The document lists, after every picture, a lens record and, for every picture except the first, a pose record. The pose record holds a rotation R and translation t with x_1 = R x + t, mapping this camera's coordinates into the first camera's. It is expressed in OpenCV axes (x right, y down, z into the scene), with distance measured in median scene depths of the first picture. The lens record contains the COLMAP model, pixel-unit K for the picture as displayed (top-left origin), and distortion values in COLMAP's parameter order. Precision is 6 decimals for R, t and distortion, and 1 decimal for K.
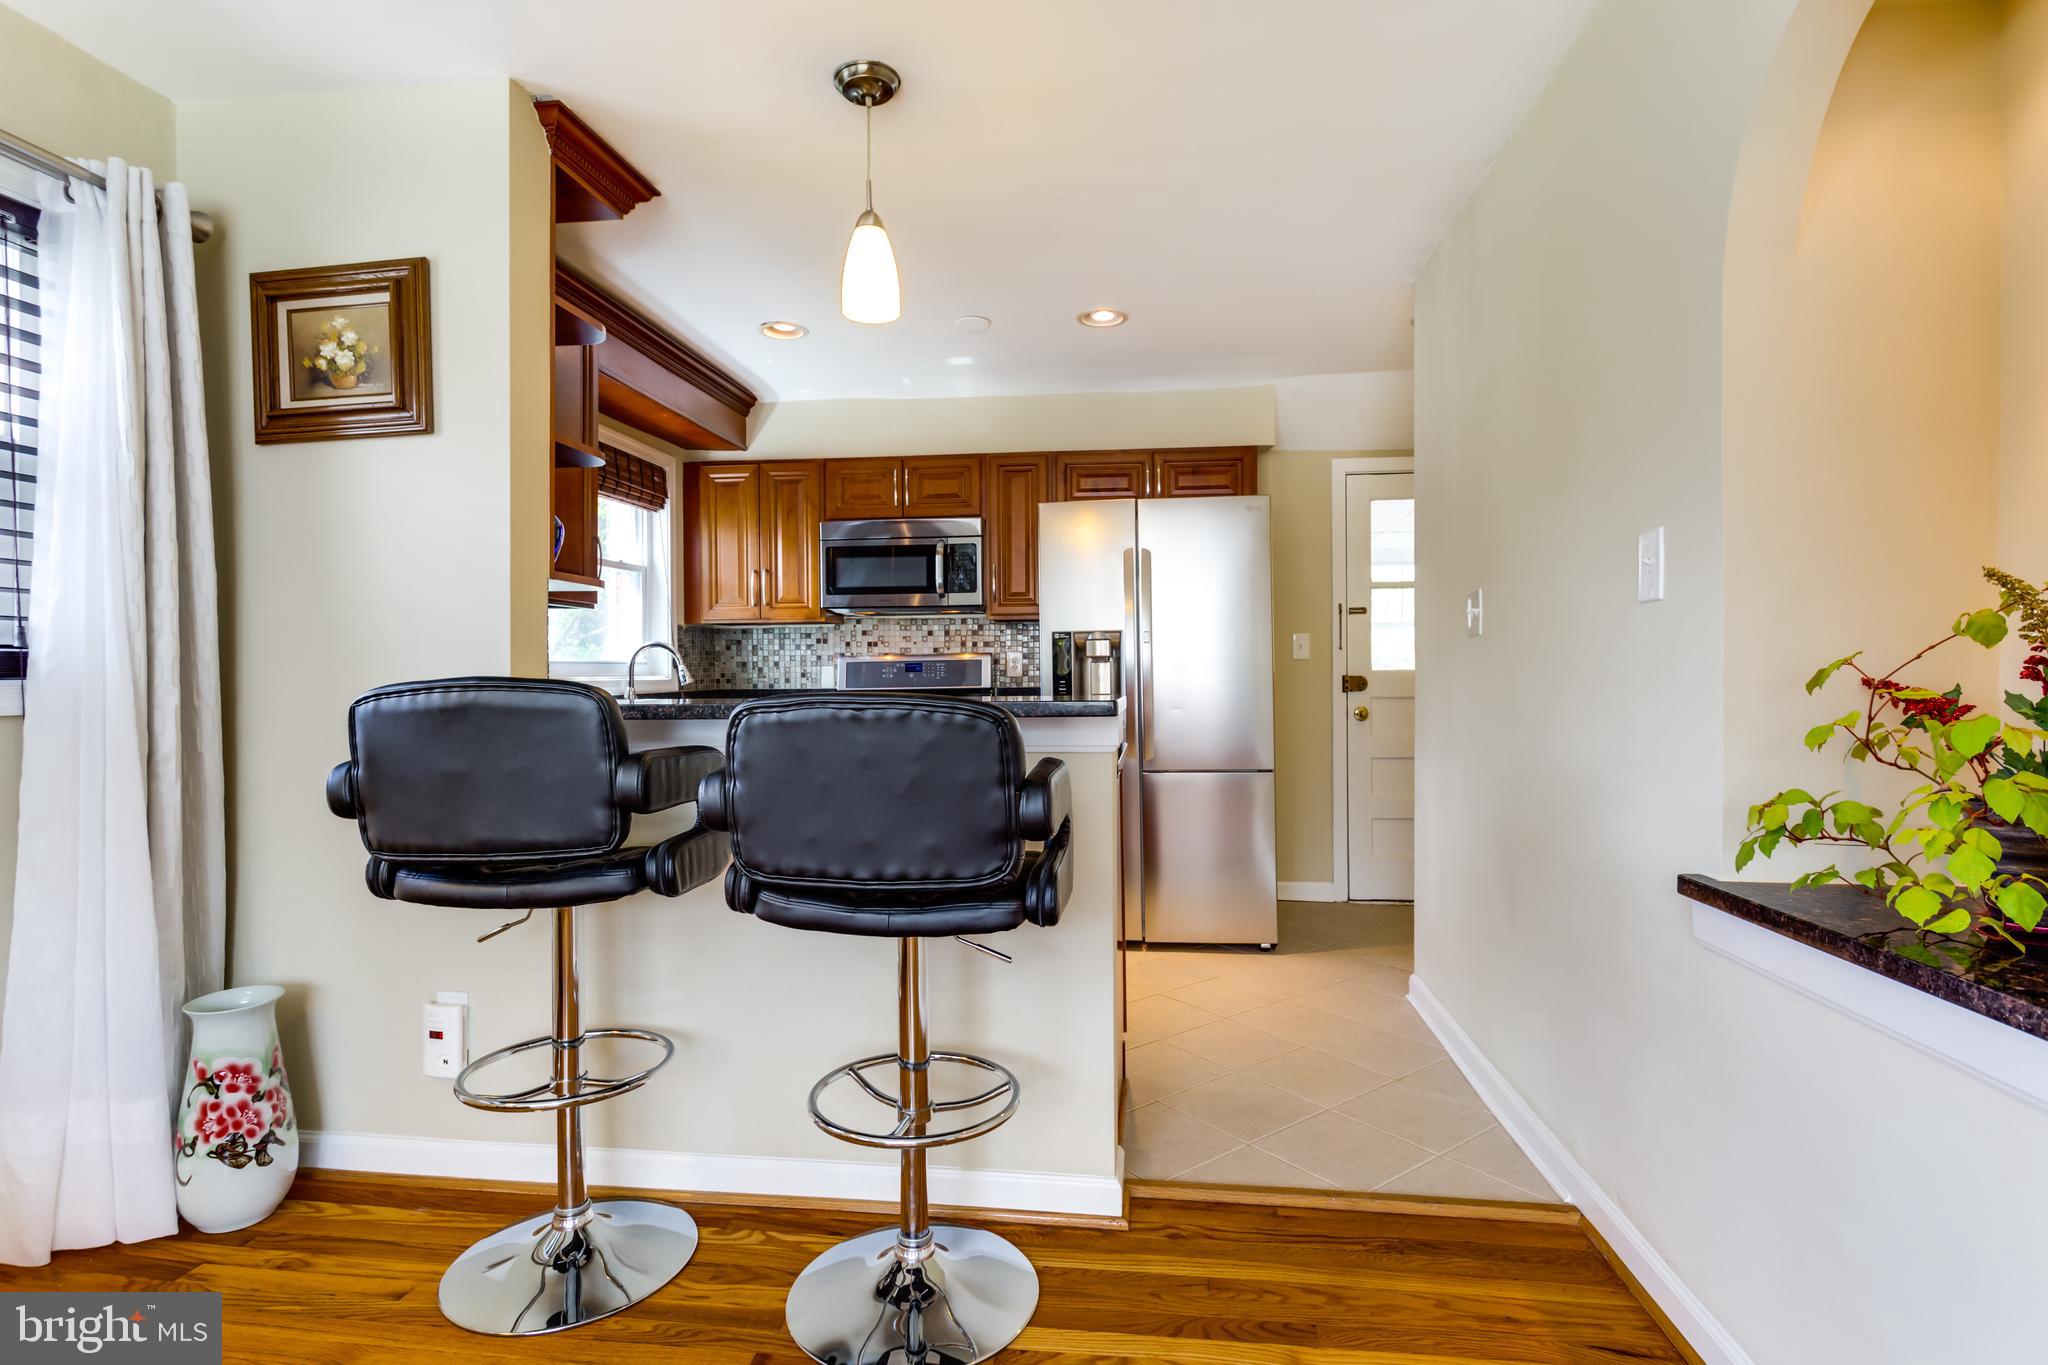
lens RADIAL K [[1052.8, 0, 1025.3], [0, 1052.8, 672.9], [0, 0, 1]] dist [0.005697, -0.004260]
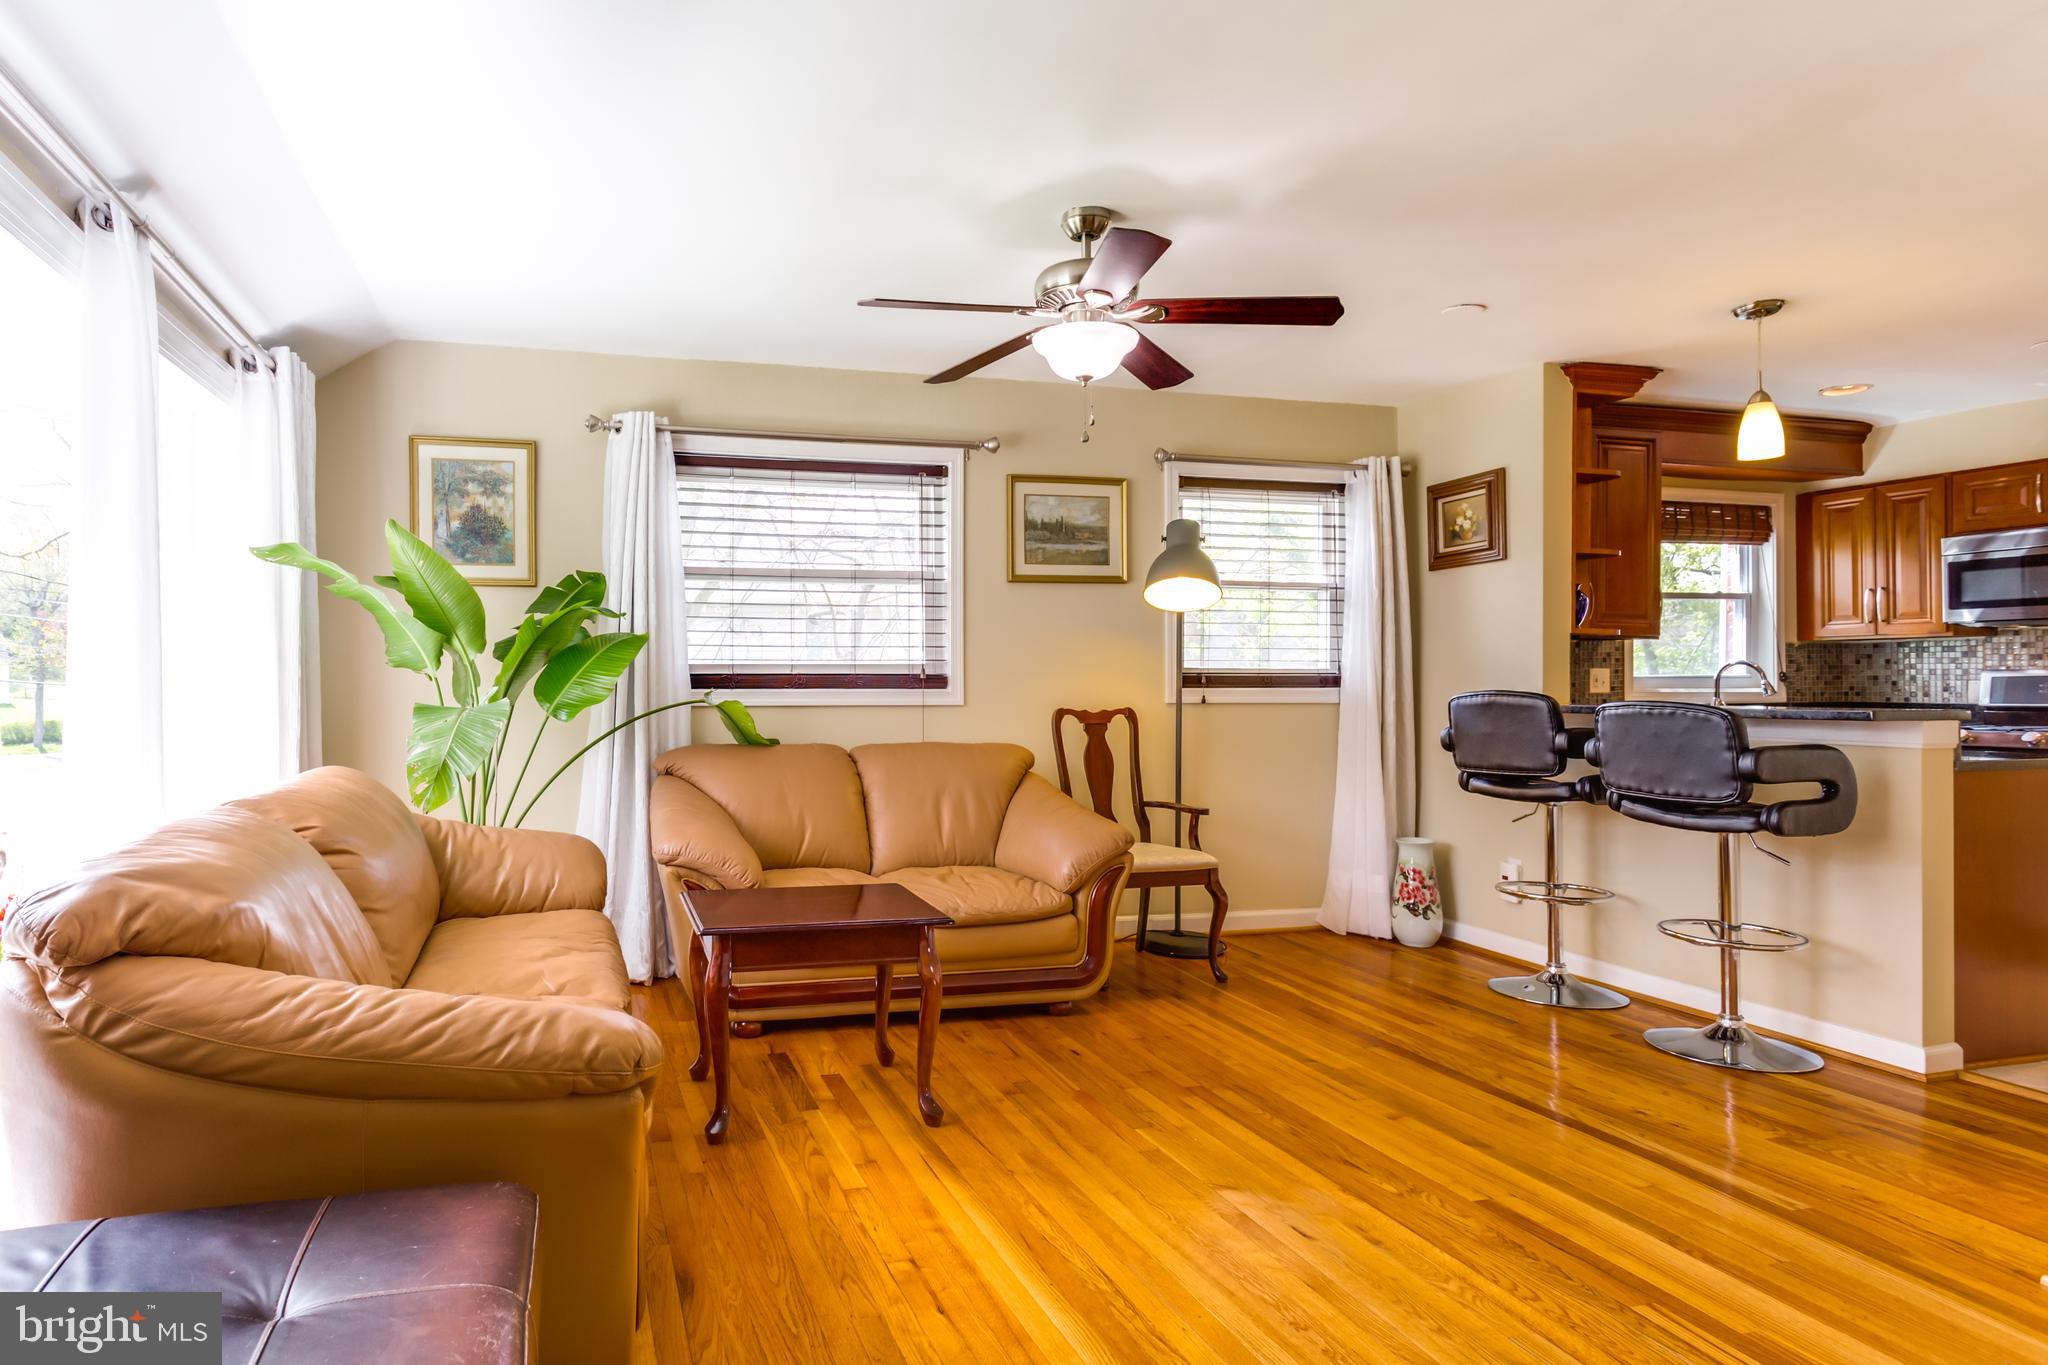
lens RADIAL K [[1006.0, 0, 1009.7], [0, 1006.0, 672.2], [0, 0, 1]] dist [-0.001967, -0.002942]
pose [[0.474616, -0.001301, -0.880192, 0.609630], [-0.006041, 0.999971, -0.004736, -0.012457], [0.880172, 0.007565, 0.474594, -0.644455]]
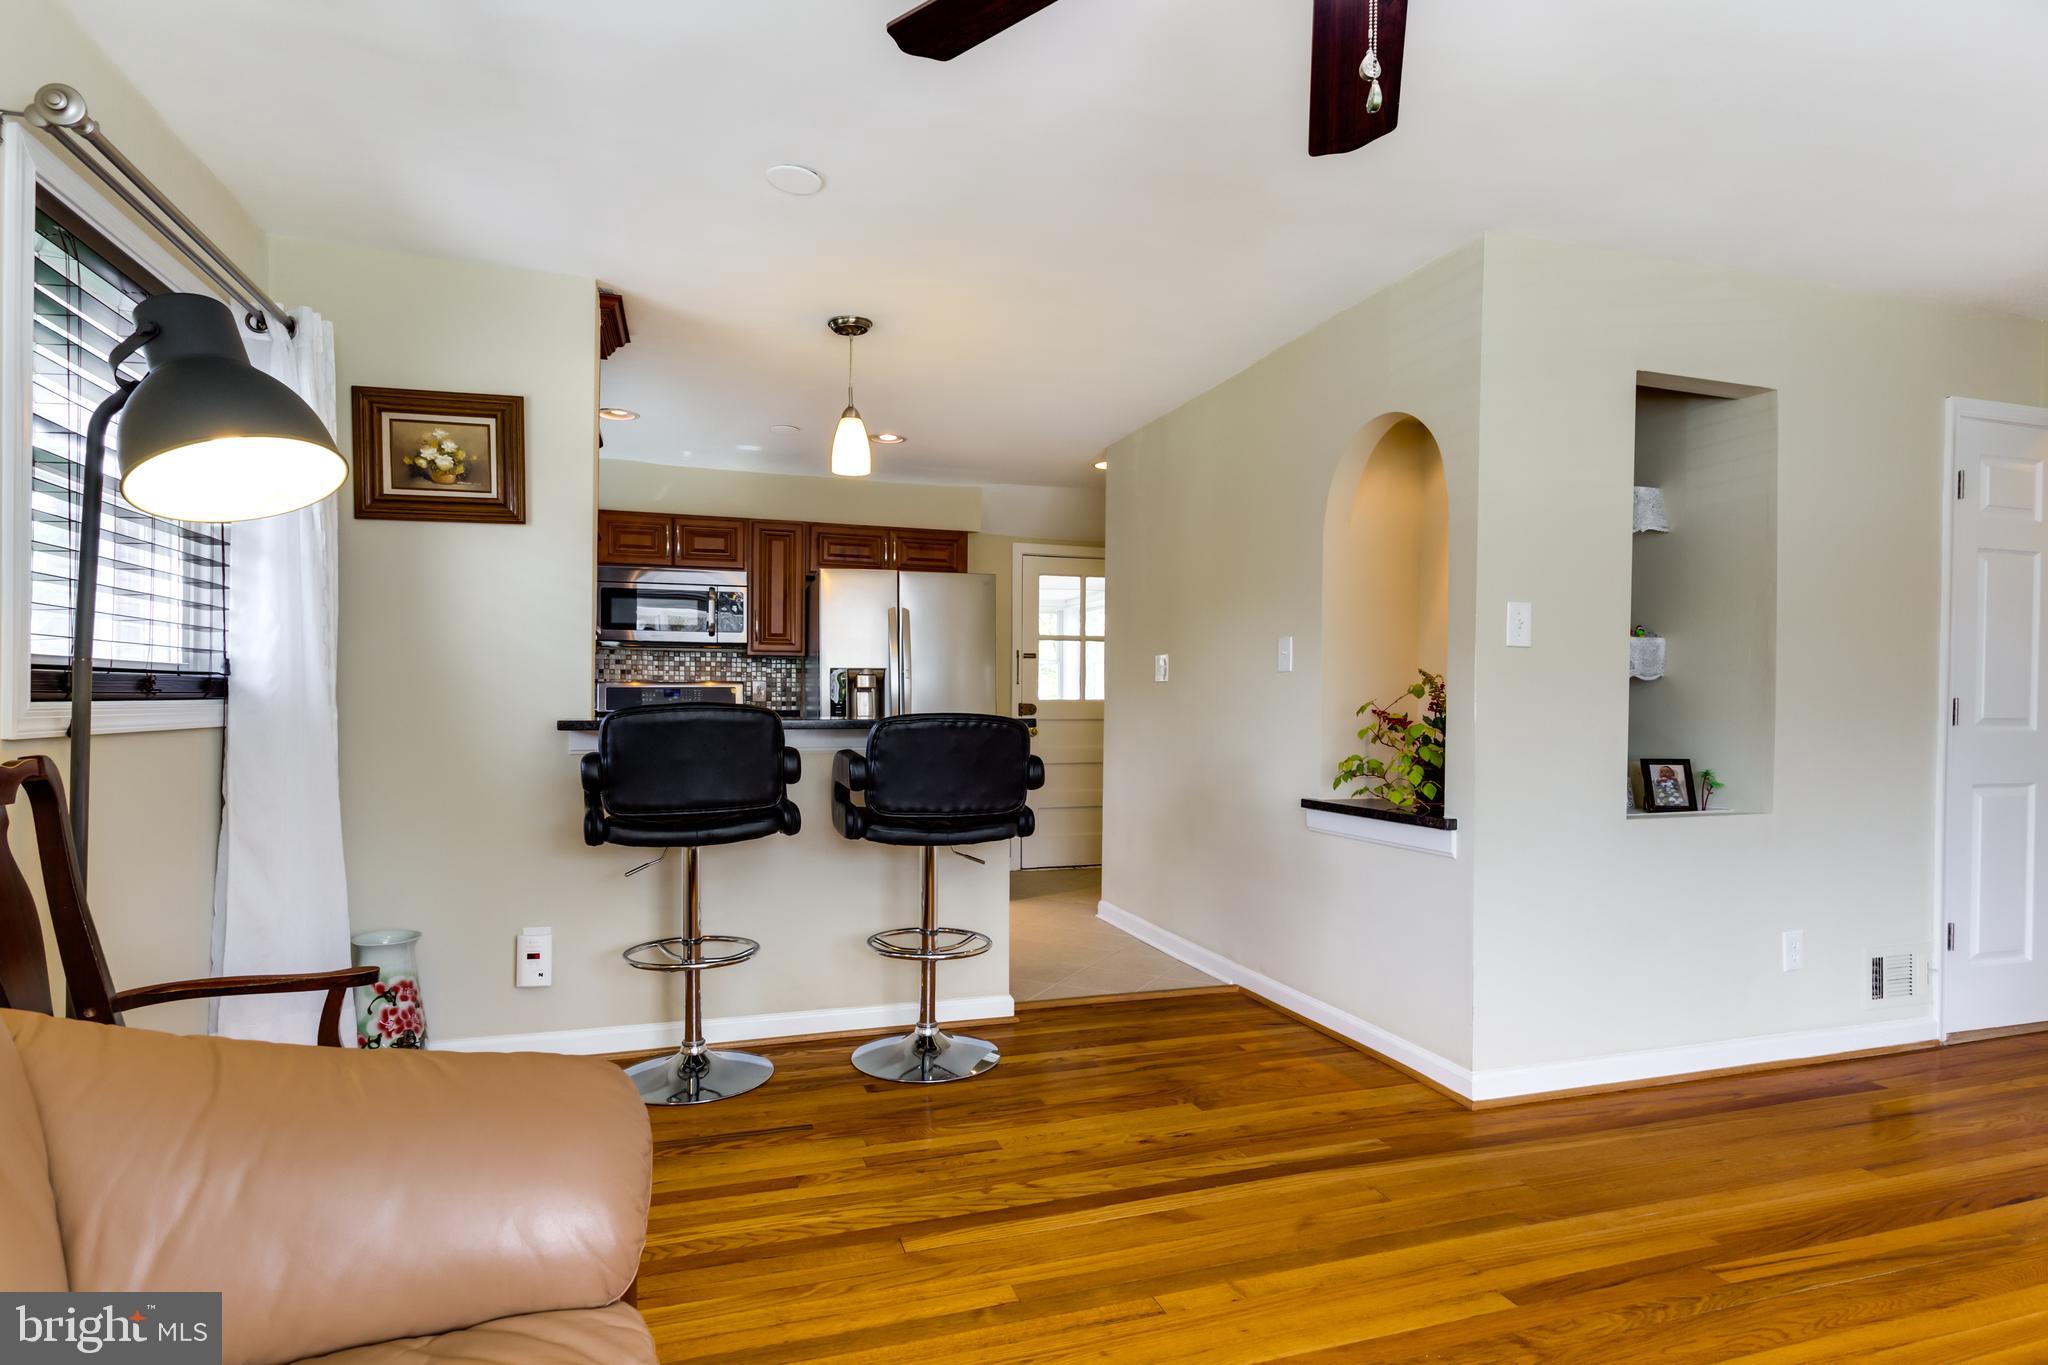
lens RADIAL K [[983.1, 0, 999.4], [0, 983.1, 701.4], [0, 0, 1]] dist [0.013084, -0.006958]
pose [[0.933441, 0.010494, 0.358579, -0.453733], [-0.011759, 0.999930, 0.001348, -0.003908], [-0.358539, -0.005475, 0.933499, -0.441440]]
